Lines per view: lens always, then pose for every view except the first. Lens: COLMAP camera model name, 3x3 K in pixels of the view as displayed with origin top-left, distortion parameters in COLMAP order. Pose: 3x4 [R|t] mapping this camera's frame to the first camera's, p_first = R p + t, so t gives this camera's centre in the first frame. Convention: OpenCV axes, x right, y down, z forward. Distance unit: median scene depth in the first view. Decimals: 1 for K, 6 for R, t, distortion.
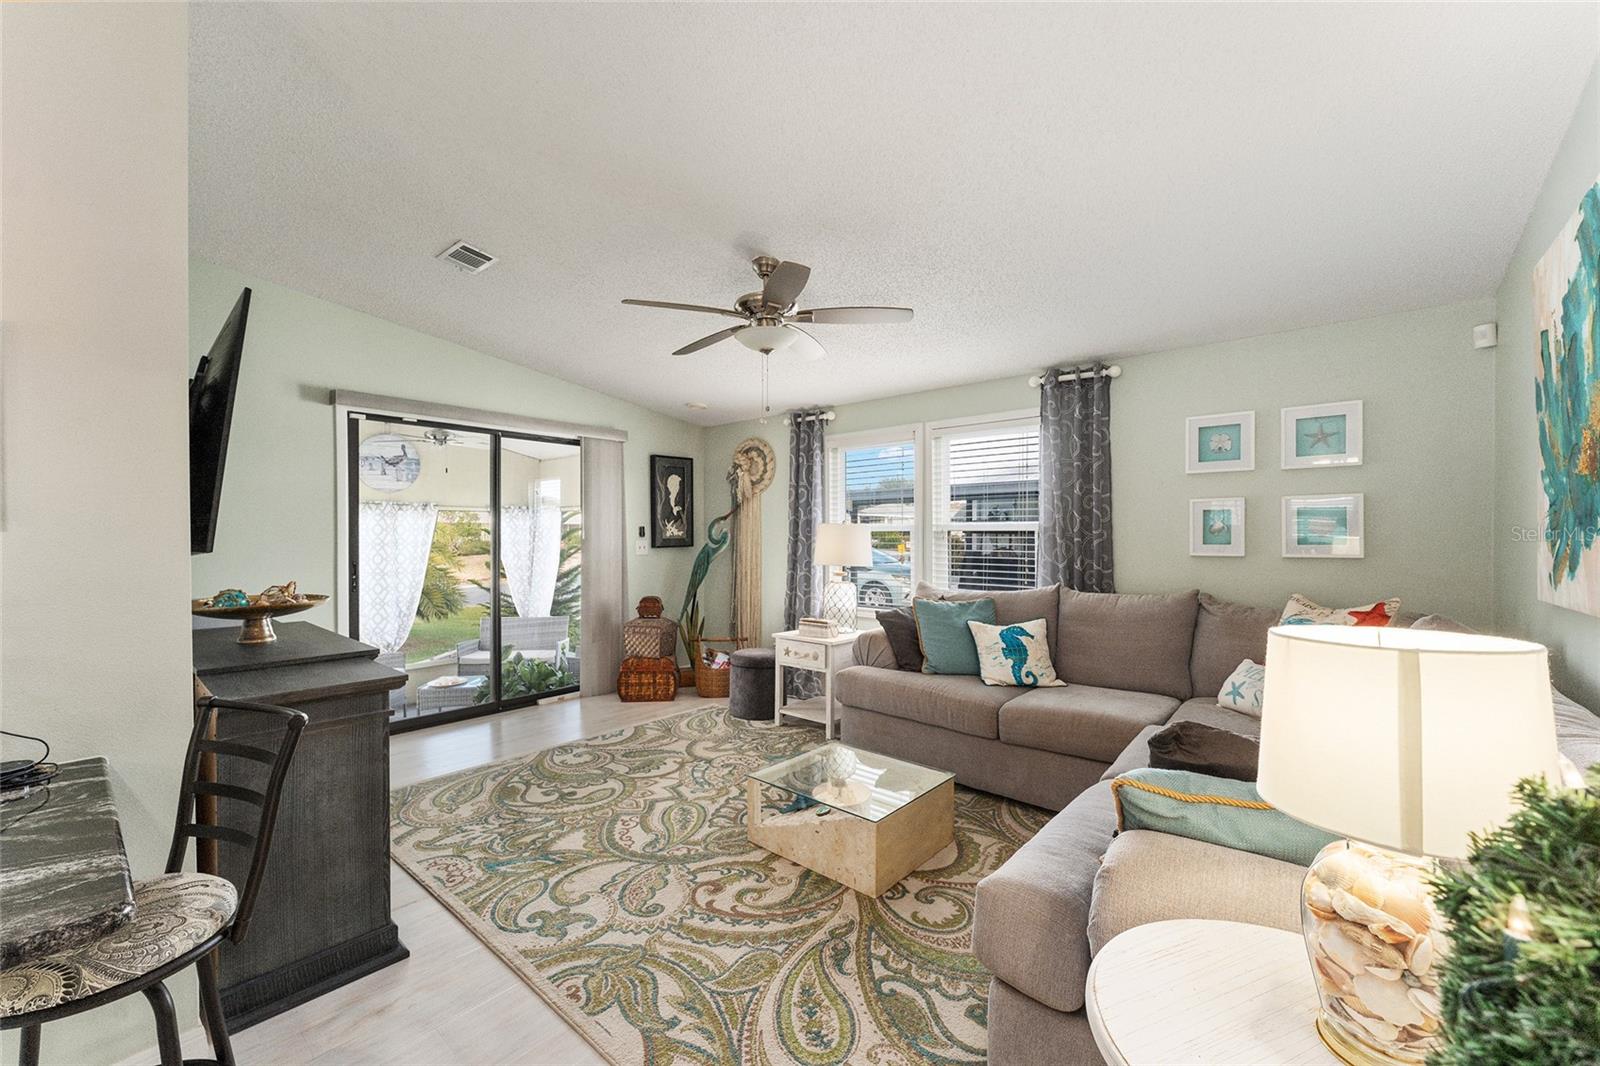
lens RADIAL K [[641.6, 0, 791.8], [0, 641.6, 538.2], [0, 0, 1]] dist [0.000967, -0.000118]
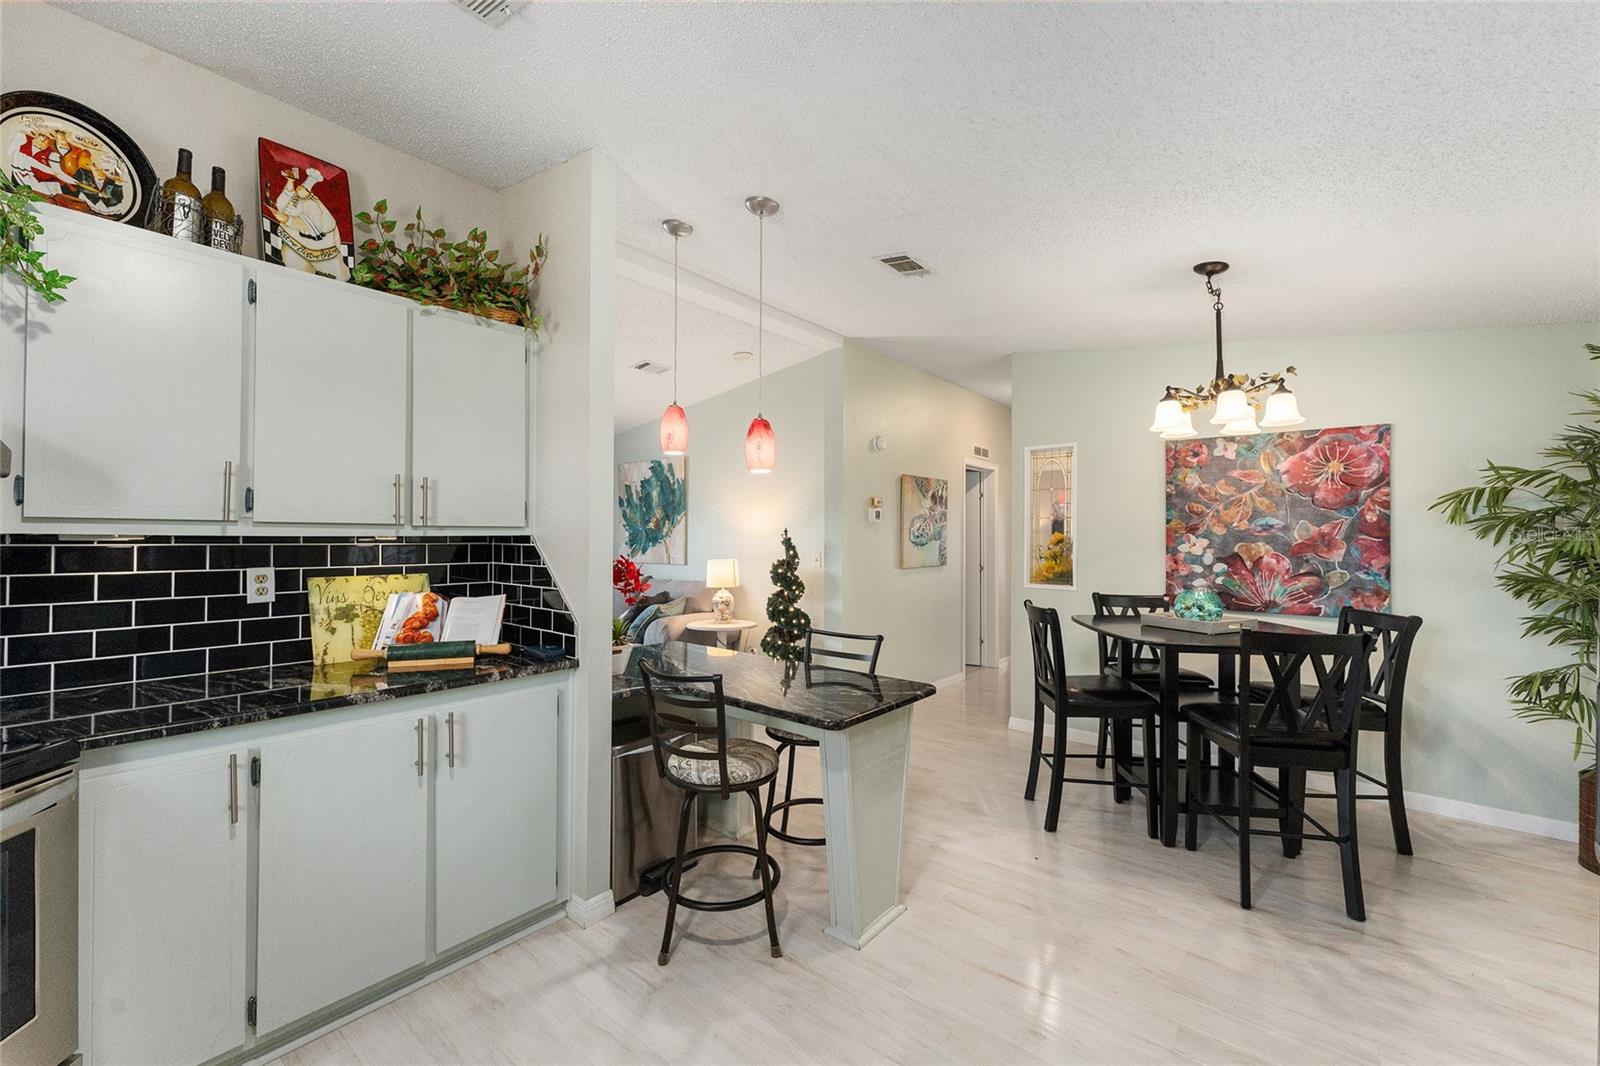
lens RADIAL K [[633.7, 0, 795.2], [0, 633.7, 530.7], [0, 0, 1]] dist [0.003325, -0.000591]
pose [[-0.018800, 0.012045, 0.999751, -1.261891], [0.001065, 0.999927, -0.012027, -0.016652], [-0.999823, 0.000838, -0.018811, 0.080398]]
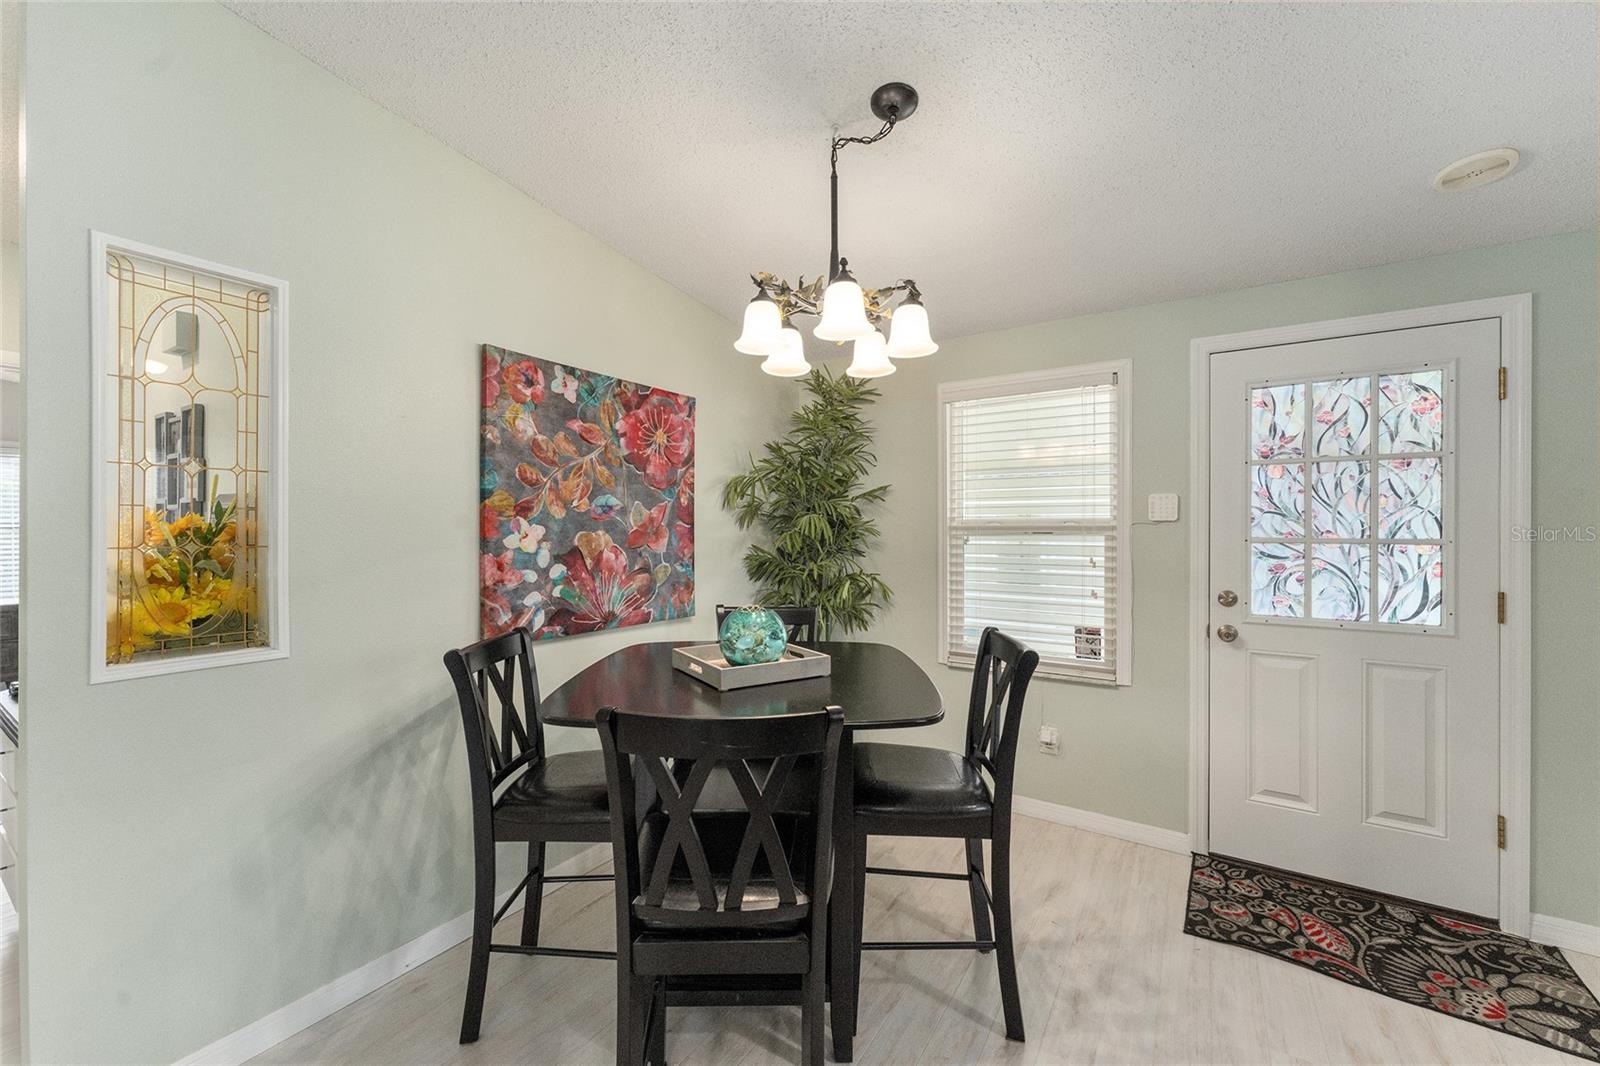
lens RADIAL K [[633.7, 0, 795.2], [0, 633.7, 530.7], [0, 0, 1]] dist [0.003325, -0.000591]
pose [[-0.991396, 0.001527, -0.130884, -0.350043], [0.000090, 0.999940, 0.010983, -0.016775], [0.130893, 0.010876, -0.991337, 0.043097]]
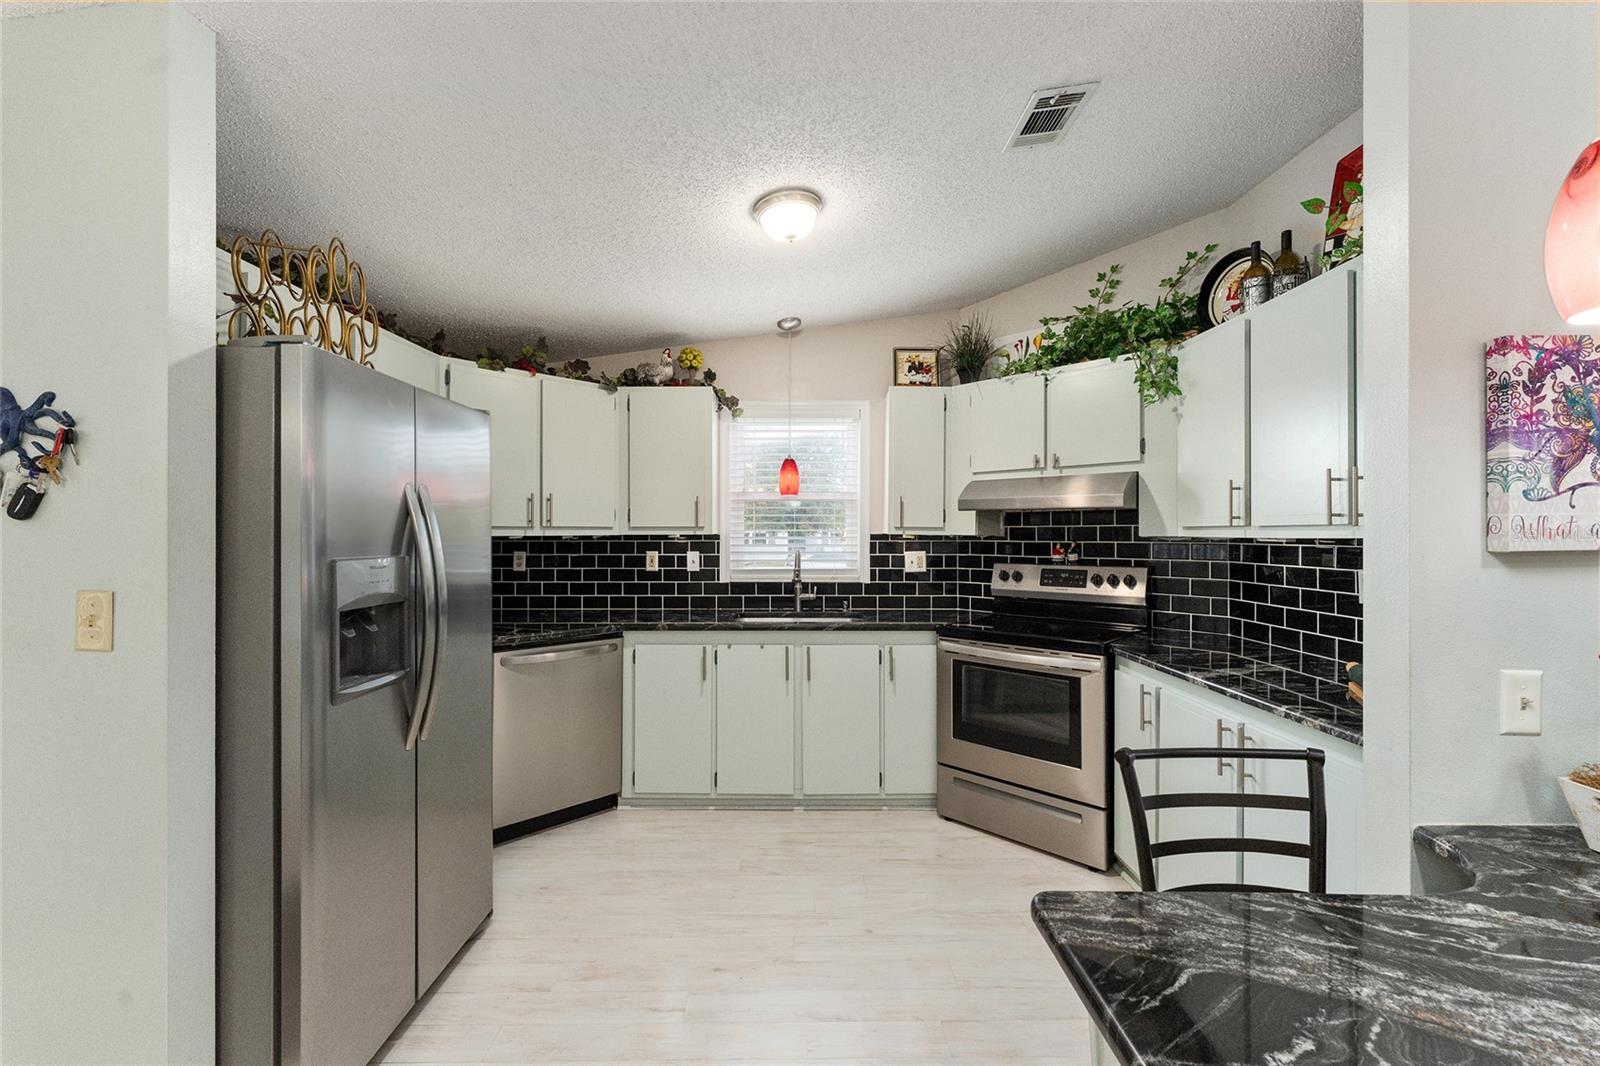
lens RADIAL K [[635.3, 0, 792.7], [0, 635.3, 532.0], [0, 0, 1]] dist [0.000632, -0.000199]
pose [[0.653267, 0.001438, -0.757126, -0.546631], [-0.009434, 0.999936, -0.006241, -0.016568], [0.757069, 0.011220, 0.653239, -0.243884]]
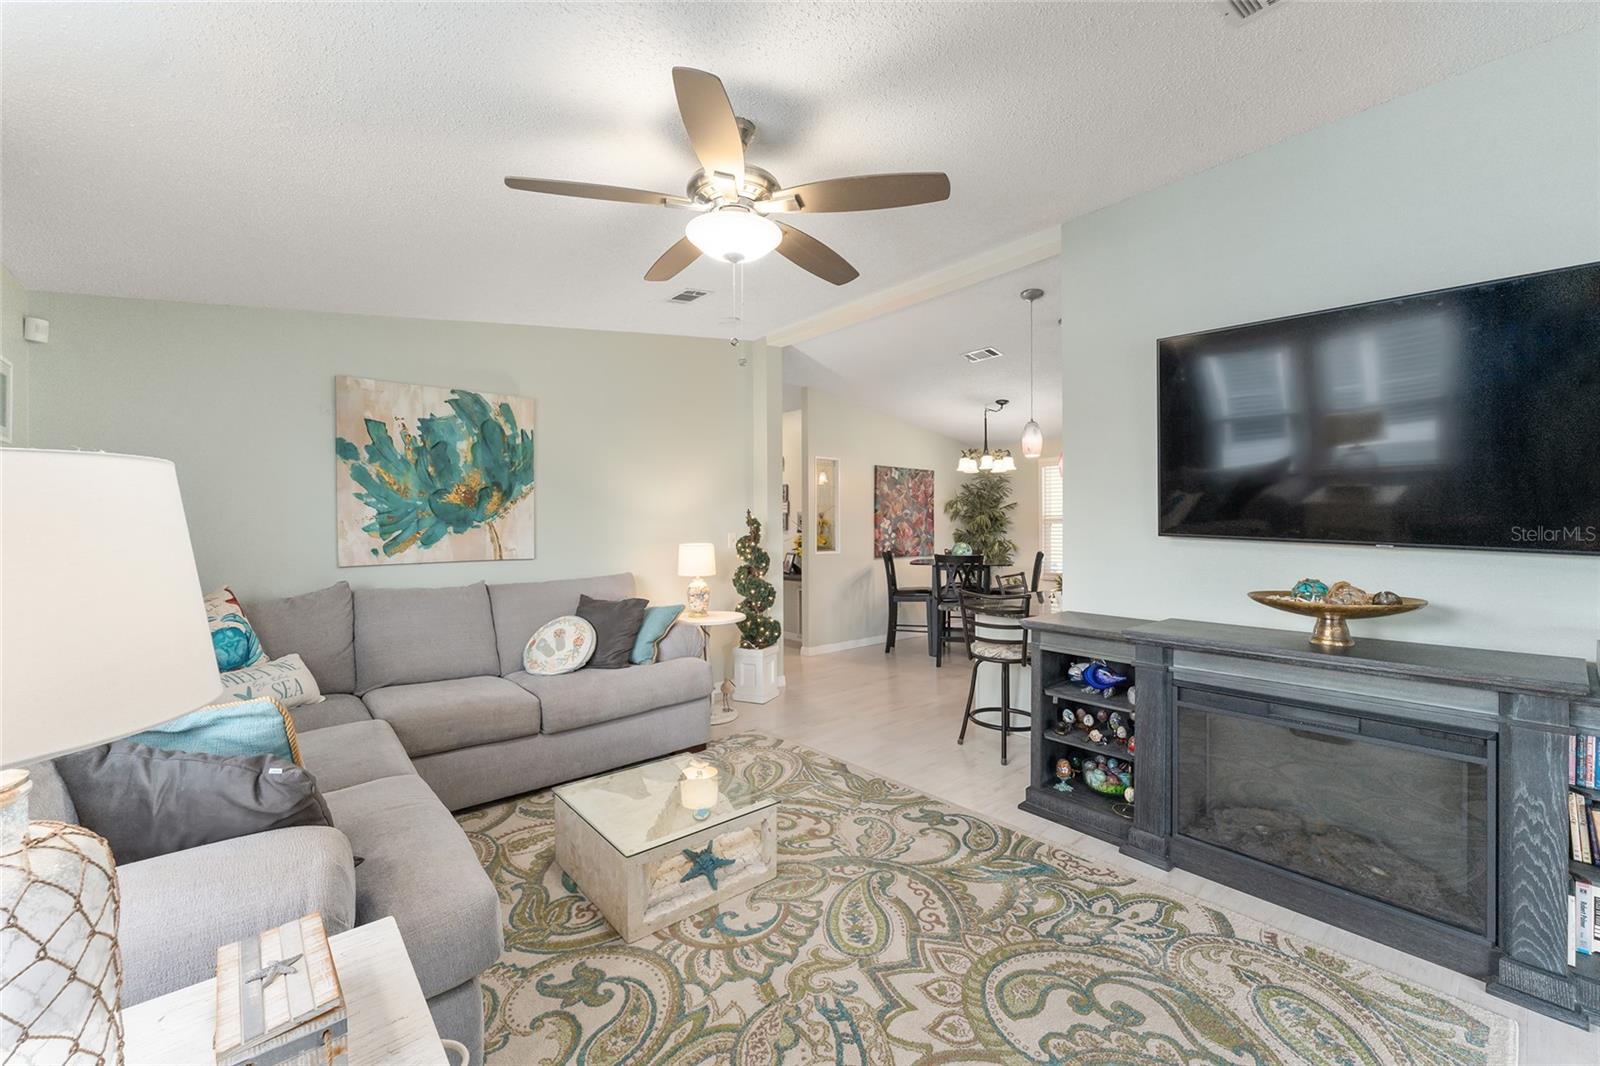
lens RADIAL K [[635.3, 0, 792.7], [0, 635.3, 532.0], [0, 0, 1]] dist [0.000632, -0.000199]
pose [[-0.988412, 0.004633, 0.151727, -0.175160], [0.006824, 0.999880, 0.013922, -0.007508], [-0.151645, 0.014796, -0.988324, 1.445028]]
